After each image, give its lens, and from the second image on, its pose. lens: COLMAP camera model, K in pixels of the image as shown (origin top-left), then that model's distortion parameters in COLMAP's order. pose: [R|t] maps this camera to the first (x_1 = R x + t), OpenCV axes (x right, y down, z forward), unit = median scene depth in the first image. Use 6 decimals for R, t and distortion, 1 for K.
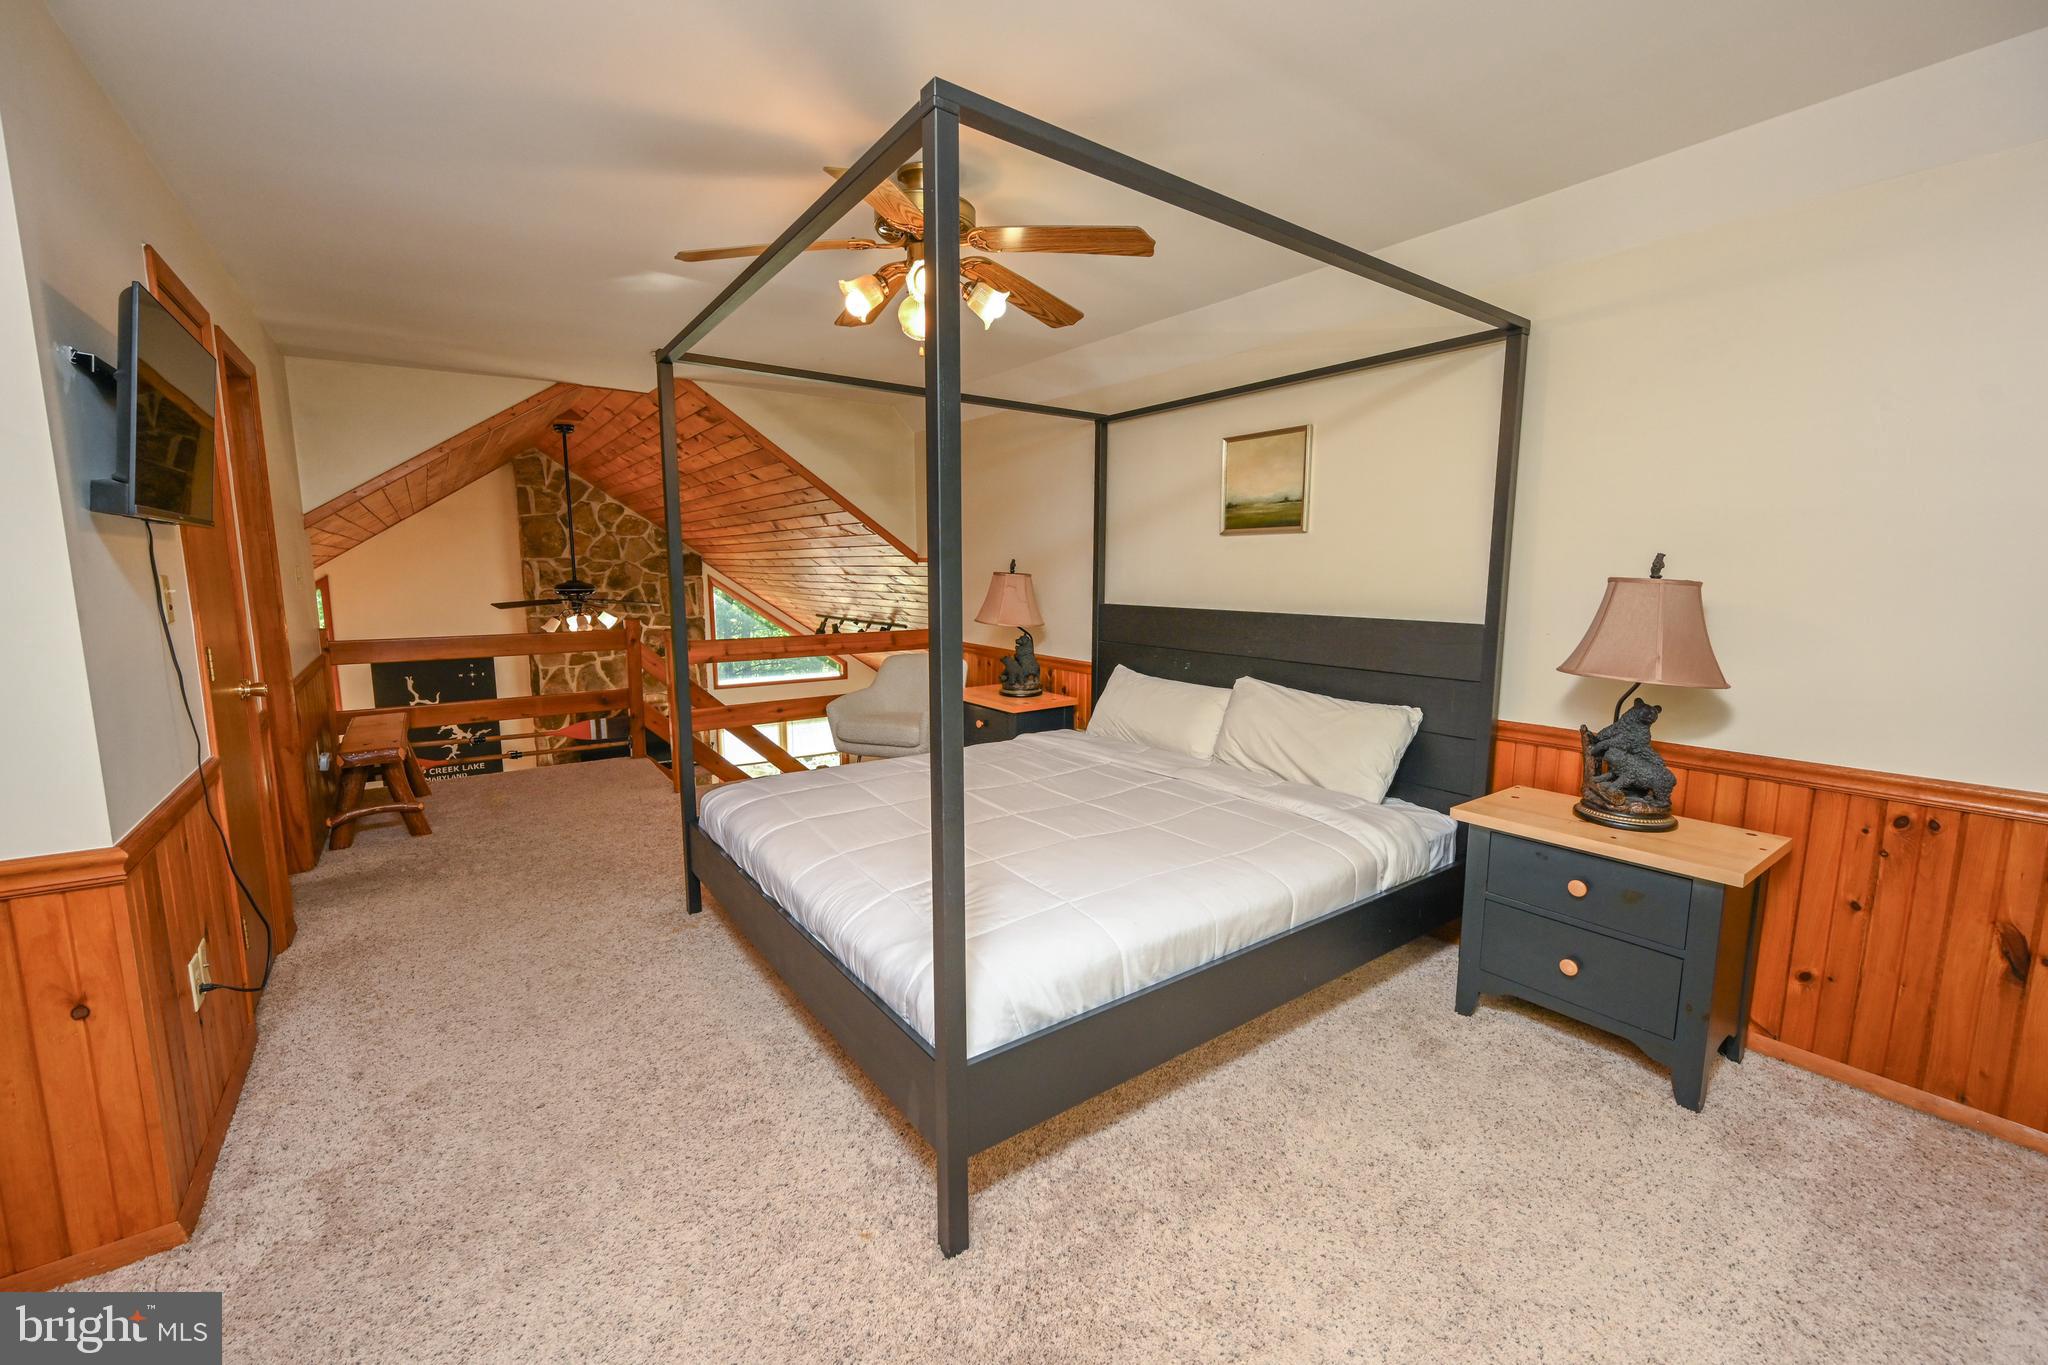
lens RADIAL K [[824.6, 0, 1024.0], [0, 824.6, 682.5], [0, 0, 1]] dist [-0.001067, 0.000294]
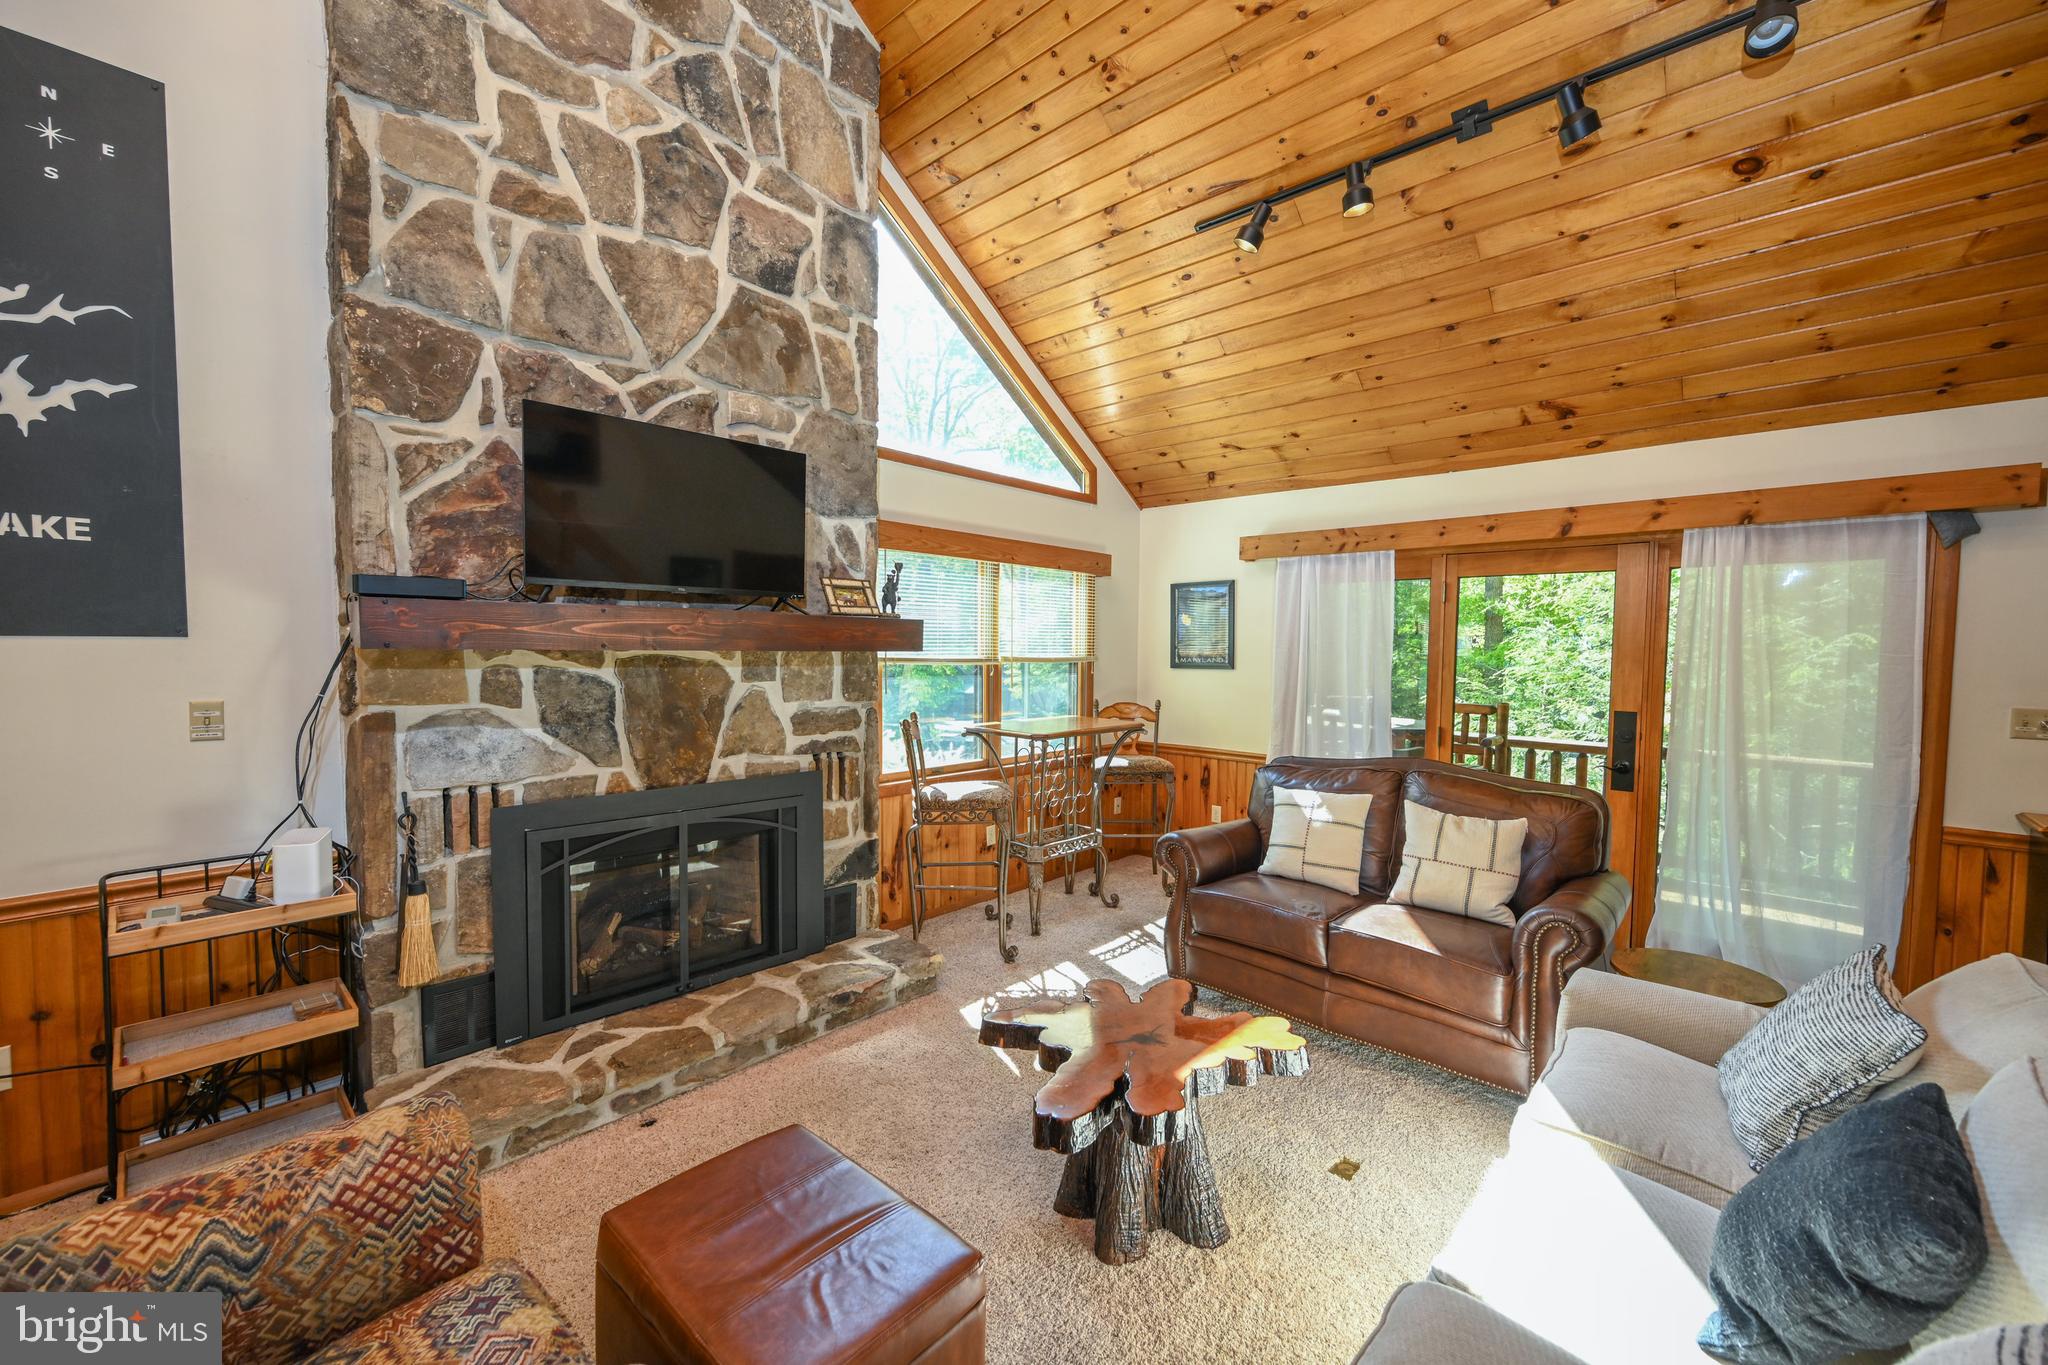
lens RADIAL K [[802.9, 0, 1029.7], [0, 802.9, 683.8], [0, 0, 1]] dist [-0.001060, 0.000172]
pose [[0.980316, -0.002778, 0.197415, -0.728459], [0.019780, 0.996252, -0.084202, 0.287279], [-0.196441, 0.086449, 0.976697, 1.216705]]
